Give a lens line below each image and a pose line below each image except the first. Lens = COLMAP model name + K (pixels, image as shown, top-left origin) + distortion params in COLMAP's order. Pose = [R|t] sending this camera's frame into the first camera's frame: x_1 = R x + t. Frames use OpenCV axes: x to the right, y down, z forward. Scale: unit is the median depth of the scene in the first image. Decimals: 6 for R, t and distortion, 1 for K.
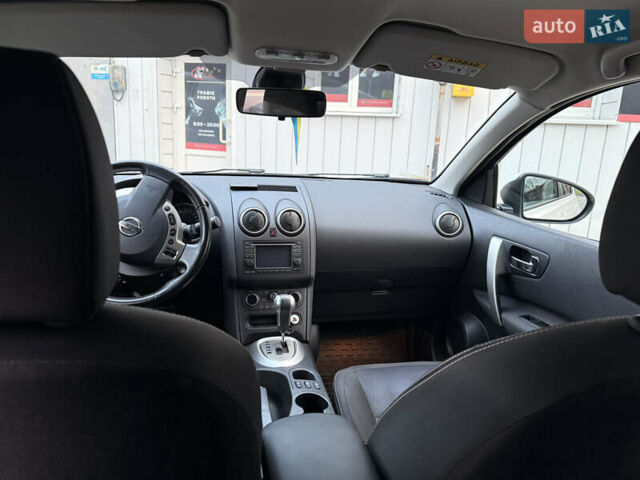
lens RADIAL K [[453.3, 0, 320.0], [0, 453.3, 240.0], [0, 0, 1]] dist [0.101917, -0.126492]
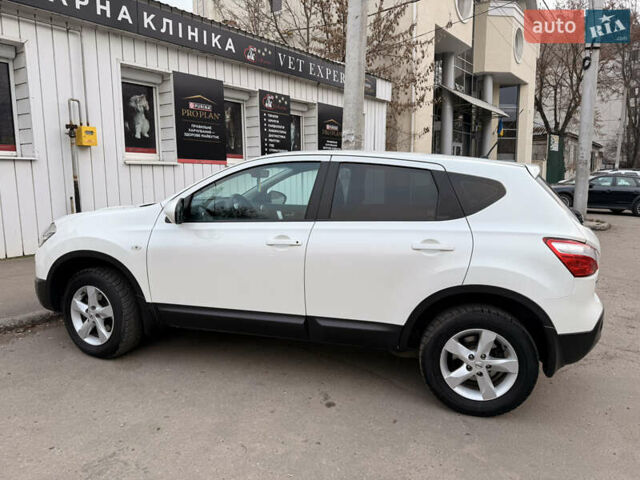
lens RADIAL K [[453.3, 0, 320.0], [0, 453.3, 240.0], [0, 0, 1]] dist [0.101917, -0.126492]
pose [[0.438187, -0.170891, 0.882490, -0.611907], [0.219259, 0.972427, 0.079437, 0.001732], [-0.871733, 0.158686, 0.463574, -0.180689]]
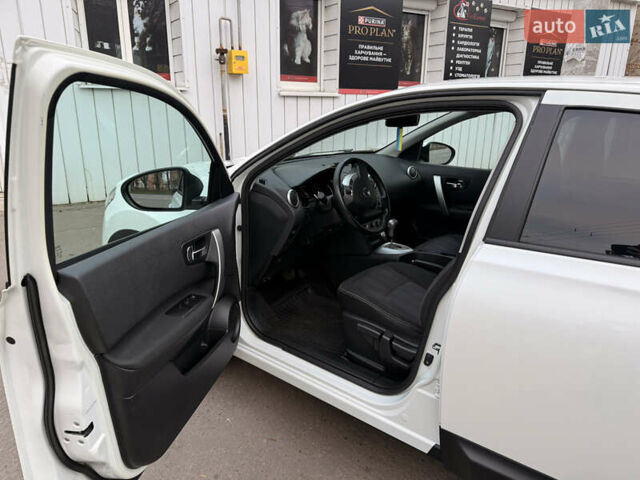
lens RADIAL K [[453.3, 0, 320.0], [0, 453.3, 240.0], [0, 0, 1]] dist [0.101917, -0.126492]
pose [[0.752588, -0.223140, 0.619533, -0.354070], [0.165733, 0.974735, 0.149748, -0.031102], [-0.637295, -0.010021, 0.770555, -0.064833]]
